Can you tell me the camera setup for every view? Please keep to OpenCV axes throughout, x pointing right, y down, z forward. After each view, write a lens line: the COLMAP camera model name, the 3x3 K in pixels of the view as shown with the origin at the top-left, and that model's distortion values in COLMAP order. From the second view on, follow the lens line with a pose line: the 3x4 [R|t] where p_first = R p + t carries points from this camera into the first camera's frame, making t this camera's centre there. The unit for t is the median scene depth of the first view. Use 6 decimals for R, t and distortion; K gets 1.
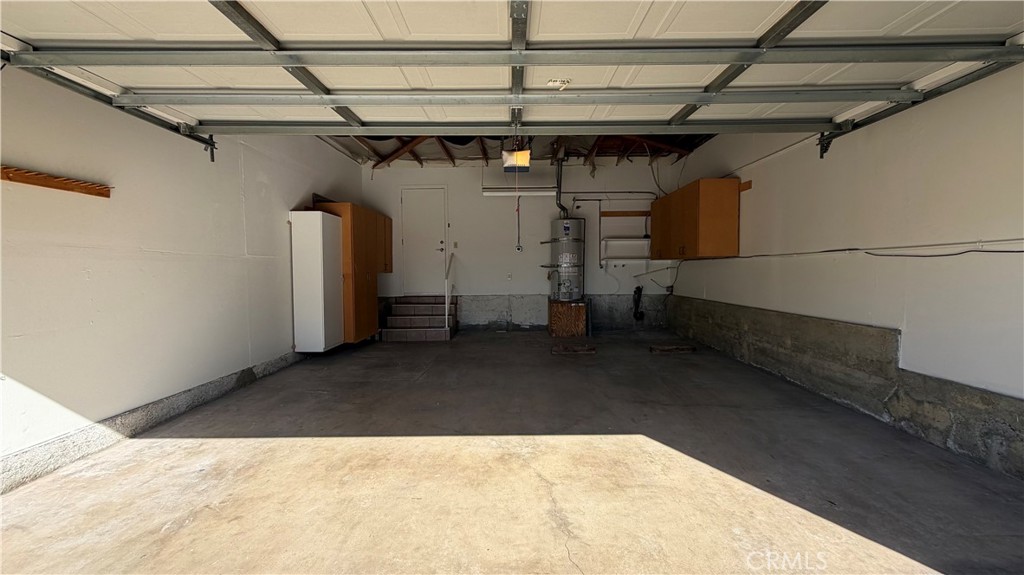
lens RADIAL K [[407.6, 0, 510.6], [0, 407.6, 286.4], [0, 0, 1]] dist [0.001222, -0.000233]
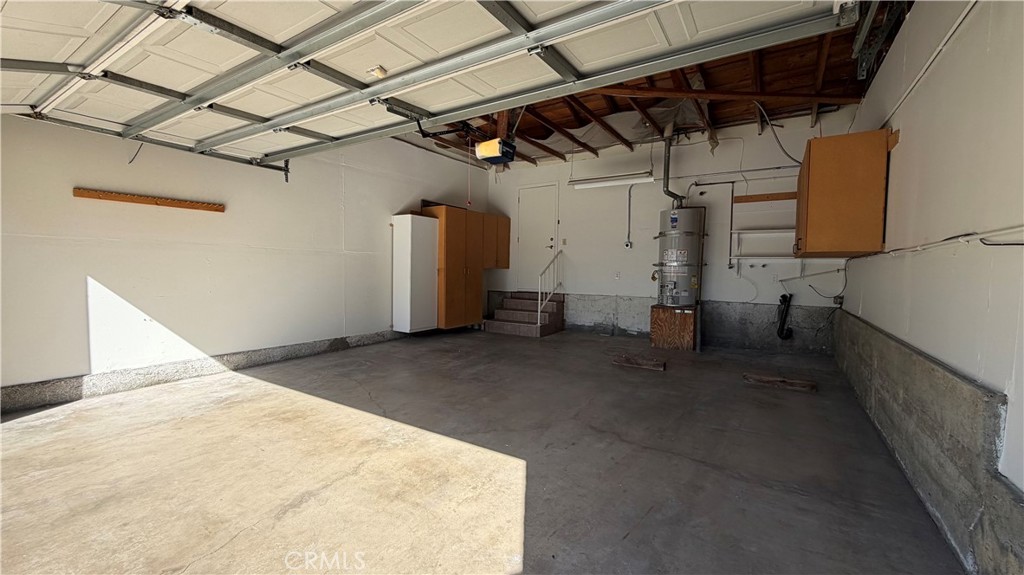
lens RADIAL K [[407.6, 0, 512.7], [0, 407.6, 286.8], [0, 0, 1]] dist [0.001222, -0.000233]
pose [[0.843592, 0.043964, -0.535182, 0.582684], [-0.043301, 0.998967, 0.013809, -0.003827], [0.535236, 0.011525, 0.844624, 0.217049]]
